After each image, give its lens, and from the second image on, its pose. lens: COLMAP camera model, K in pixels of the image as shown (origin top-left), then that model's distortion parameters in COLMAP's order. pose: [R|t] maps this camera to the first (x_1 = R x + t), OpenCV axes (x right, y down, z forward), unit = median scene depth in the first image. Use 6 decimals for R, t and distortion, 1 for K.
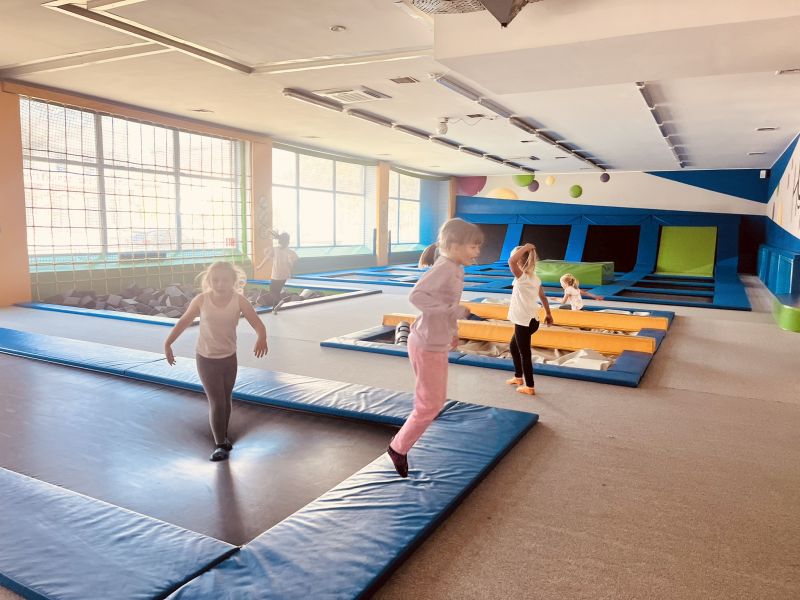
lens RADIAL K [[600.9, 0, 400.0], [0, 600.9, 300.0], [0, 0, 1]] dist [0.072641, -0.099371]
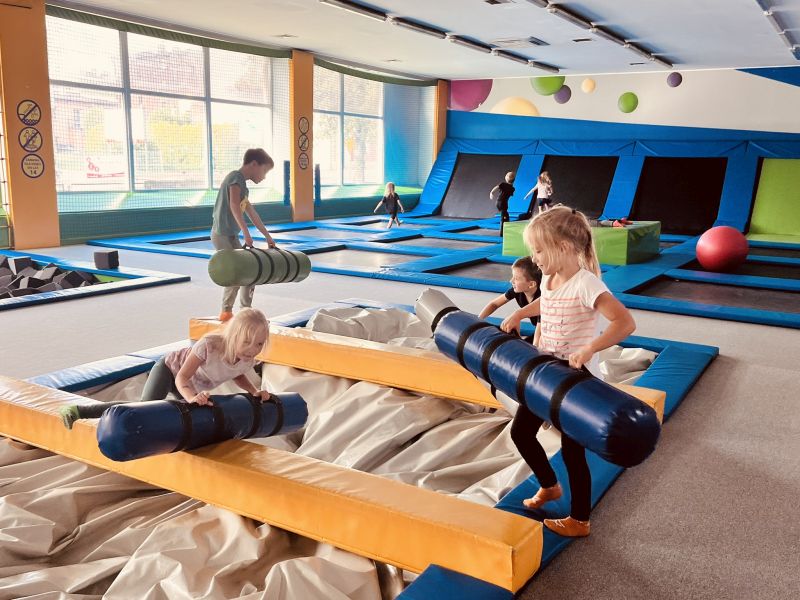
lens RADIAL K [[773.9, 0, 400.0], [0, 773.9, 300.0], [0, 0, 1]] dist [0.050741, -0.014454]
pose [[0.998321, 0.013450, -0.056346, 0.188462], [-0.010140, 0.998229, 0.058620, -0.036353], [0.057035, -0.057950, 0.996689, 0.308411]]
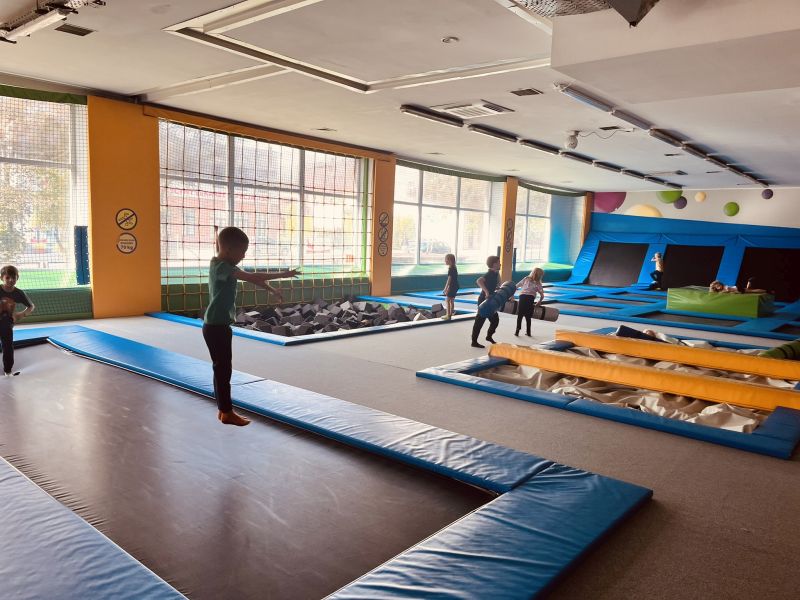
lens RADIAL K [[600.9, 0, 400.0], [0, 600.9, 300.0], [0, 0, 1]] dist [0.072641, -0.099371]
pose [[0.975913, 0.040466, -0.214372, 0.021109], [-0.045436, 0.998799, -0.018306, -0.012633], [0.213374, 0.027606, 0.976580, 0.040204]]
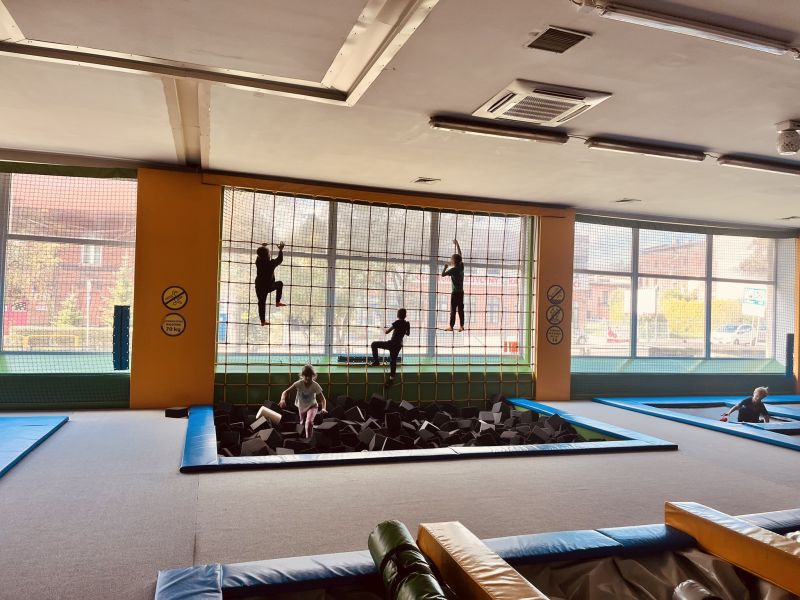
lens RADIAL K [[607.0, 0, 400.0], [0, 607.0, 300.0], [0, 0, 1]] dist [0.066827, -0.100441]
pose [[0.718599, -0.012406, -0.695314, 0.174282], [-0.101710, 0.987214, -0.122731, -0.050487], [0.687947, 0.158915, 0.708149, 0.388226]]
